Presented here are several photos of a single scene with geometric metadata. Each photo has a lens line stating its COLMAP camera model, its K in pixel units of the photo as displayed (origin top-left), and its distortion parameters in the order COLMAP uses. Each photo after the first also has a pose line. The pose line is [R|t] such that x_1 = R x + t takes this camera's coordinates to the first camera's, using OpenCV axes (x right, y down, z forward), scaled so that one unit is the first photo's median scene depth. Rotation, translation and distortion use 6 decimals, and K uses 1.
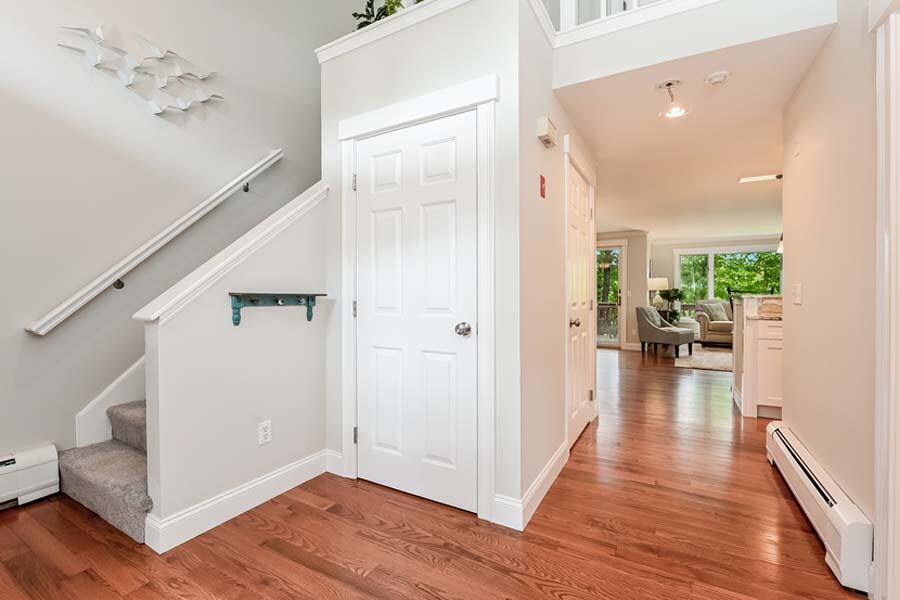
lens RADIAL K [[391.0, 0, 450.6], [0, 391.0, 295.5], [0, 0, 1]] dist [0.000072, 0.000100]
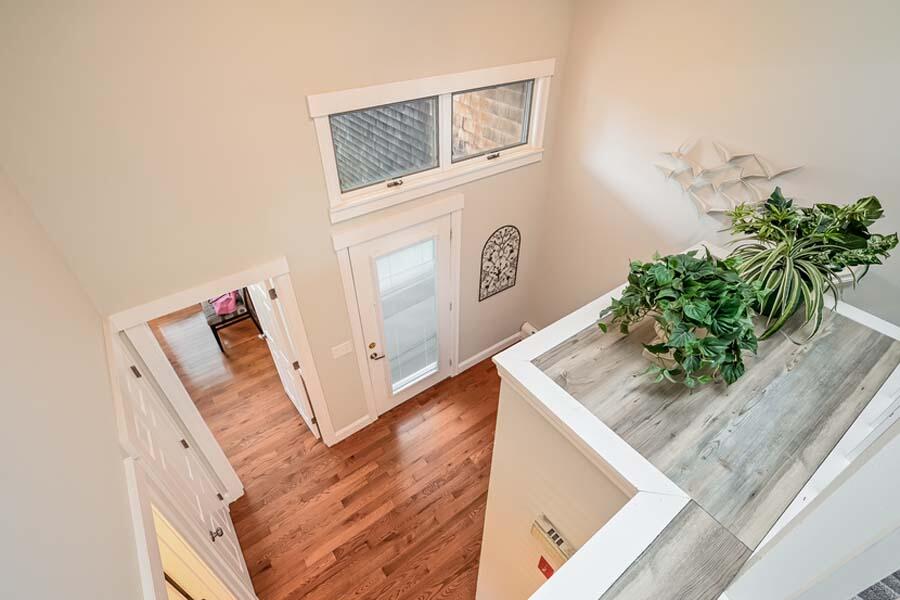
lens RADIAL K [[428.6, 0, 450.0], [0, 428.6, 300.0], [0, 0, 1]] dist [-0.000246, -0.000011]
pose [[-0.403786, 0.572820, -0.713326, 0.663126], [0.005331, 0.781176, 0.624288, -1.350478], [0.914838, 0.248276, -0.318482, 1.055244]]
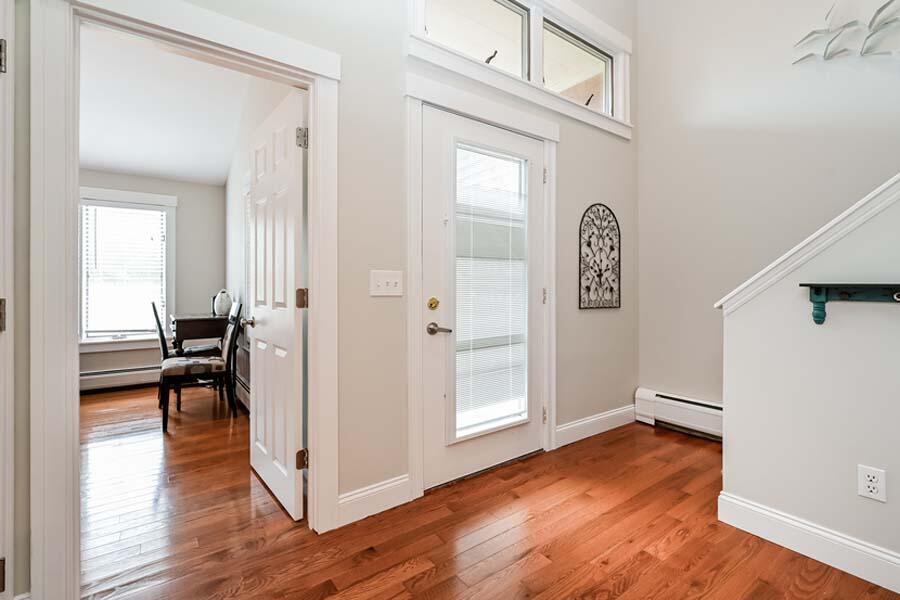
lens RADIAL K [[408.1, 0, 453.2], [0, 408.1, 289.7], [0, 0, 1]] dist [-0.001486, -0.000257]
pose [[-0.397293, 0.002431, -0.917688, 0.515385], [0.000034, 0.999997, 0.002634, 0.003768], [0.917692, 0.001015, -0.397292, 0.640009]]
